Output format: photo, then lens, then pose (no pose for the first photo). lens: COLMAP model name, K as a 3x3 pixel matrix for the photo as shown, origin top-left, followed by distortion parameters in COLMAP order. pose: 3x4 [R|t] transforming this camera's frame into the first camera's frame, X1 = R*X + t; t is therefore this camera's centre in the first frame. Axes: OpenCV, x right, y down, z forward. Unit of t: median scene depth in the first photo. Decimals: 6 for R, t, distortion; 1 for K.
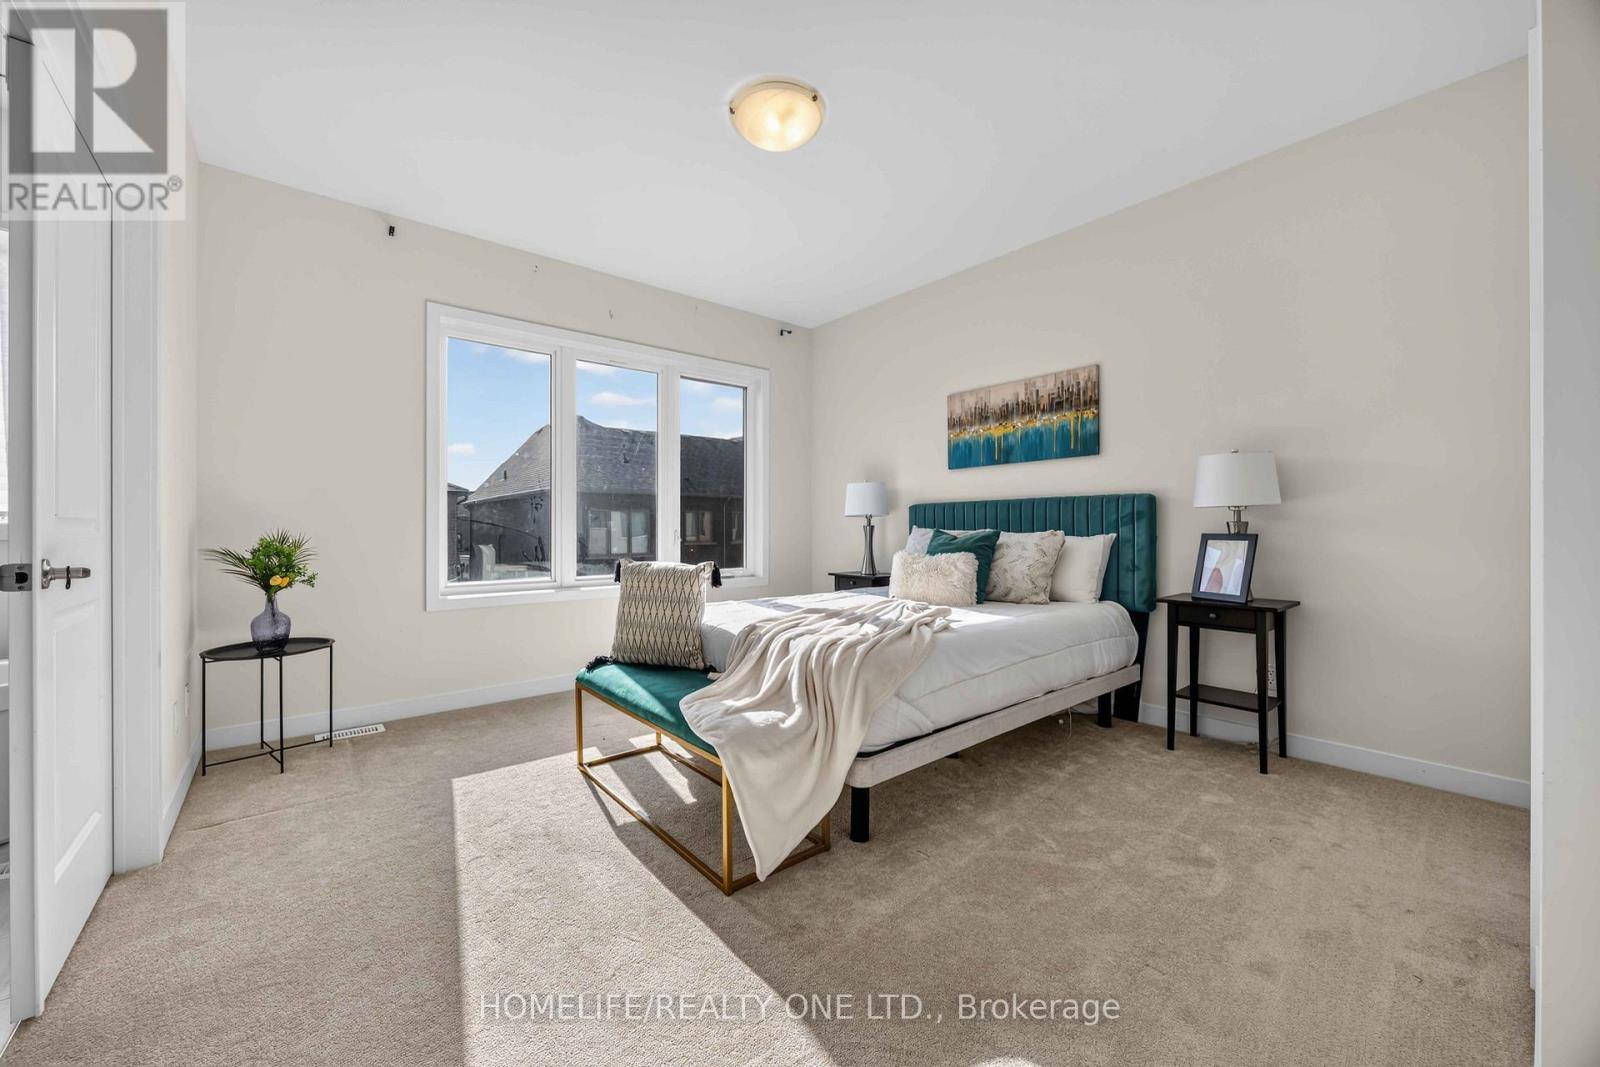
lens RADIAL K [[615.5, 0, 801.3], [0, 615.5, 541.4], [0, 0, 1]] dist [-0.000339, 0.000078]
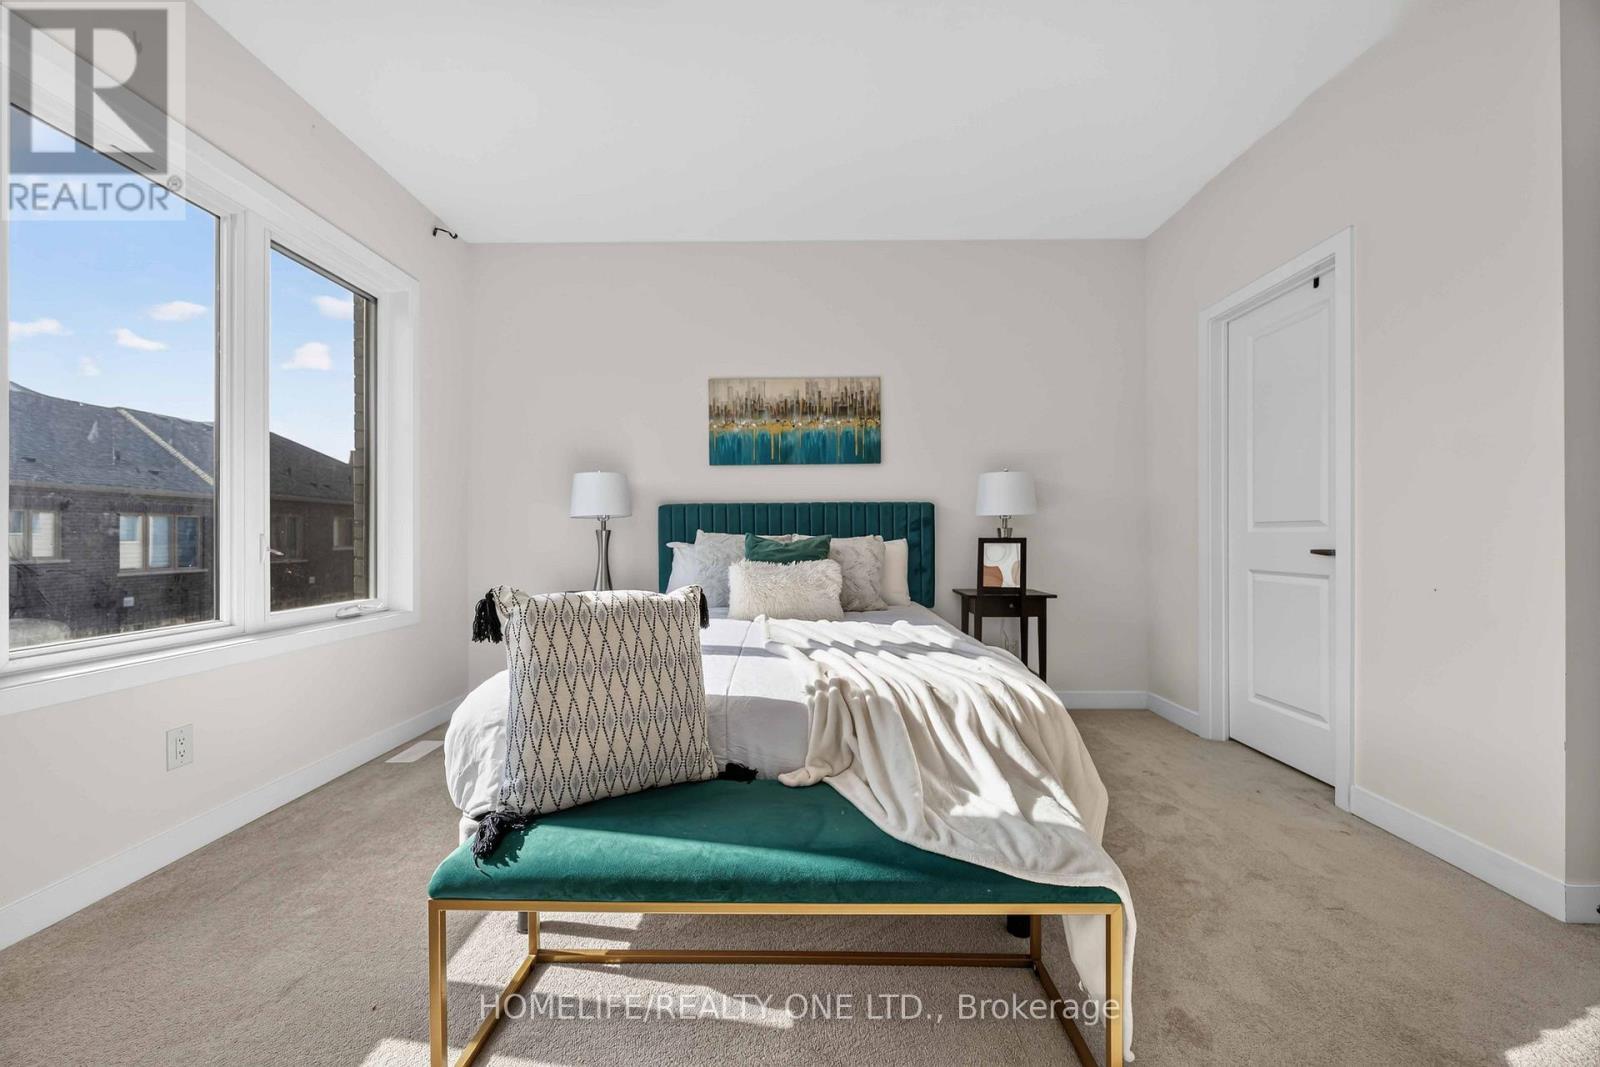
lens RADIAL K [[615.5, 0, 801.3], [0, 615.5, 541.4], [0, 0, 1]] dist [-0.000339, 0.000078]
pose [[0.646225, -0.004980, 0.763131, -0.385572], [0.017785, 0.999805, -0.008536, -0.001119], [-0.762940, 0.019088, 0.646187, 0.404580]]
